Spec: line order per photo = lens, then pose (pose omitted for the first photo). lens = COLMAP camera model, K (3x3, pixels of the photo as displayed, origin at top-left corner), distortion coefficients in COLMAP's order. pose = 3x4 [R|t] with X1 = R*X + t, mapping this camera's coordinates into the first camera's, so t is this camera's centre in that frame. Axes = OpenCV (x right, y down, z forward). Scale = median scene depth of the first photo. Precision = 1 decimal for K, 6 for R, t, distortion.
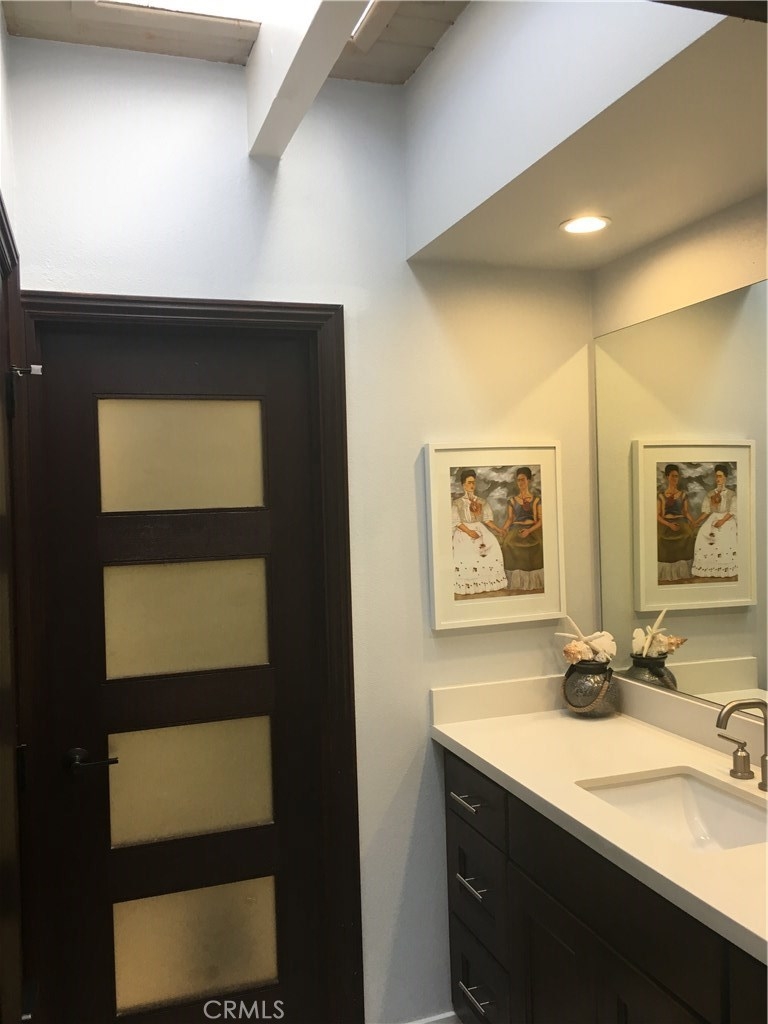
lens RADIAL K [[863.7, 0, 379.1], [0, 863.7, 512.1], [0, 0, 1]] dist [0.016701, -0.021284]
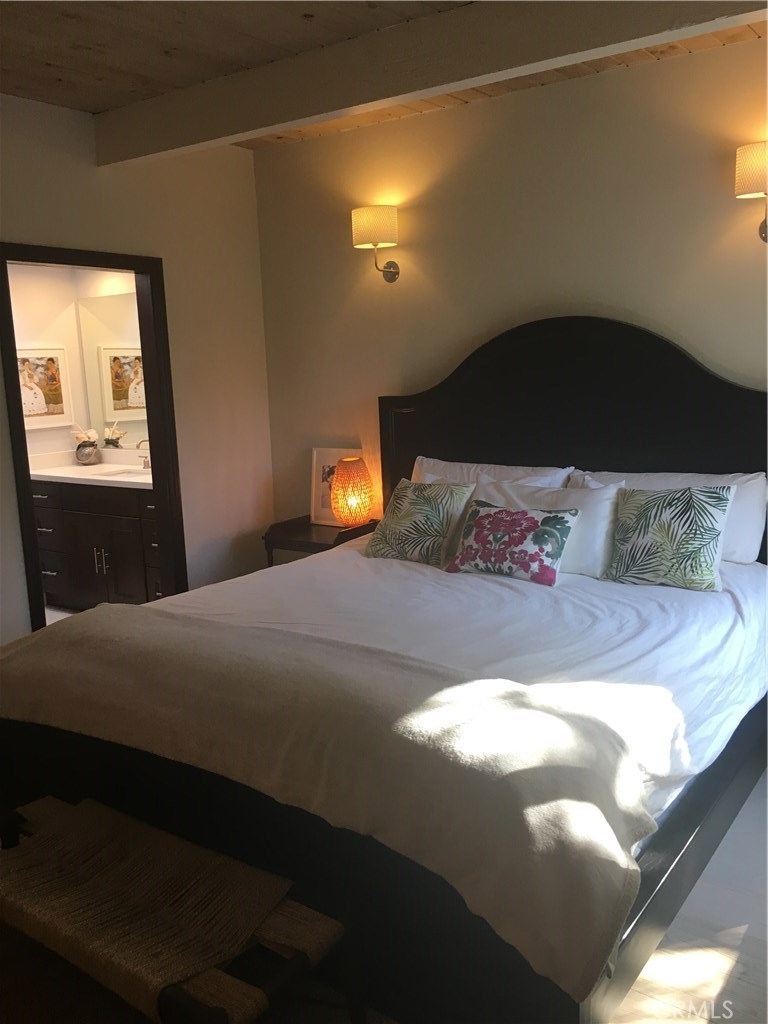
lens RADIAL K [[863.7, 0, 380.1], [0, 863.7, 513.5], [0, 0, 1]] dist [0.016701, -0.021284]
pose [[0.823332, -0.097840, 0.559063, -0.423310], [0.029658, 0.991100, 0.129772, 0.082038], [-0.566785, -0.090265, 0.818906, -1.361735]]
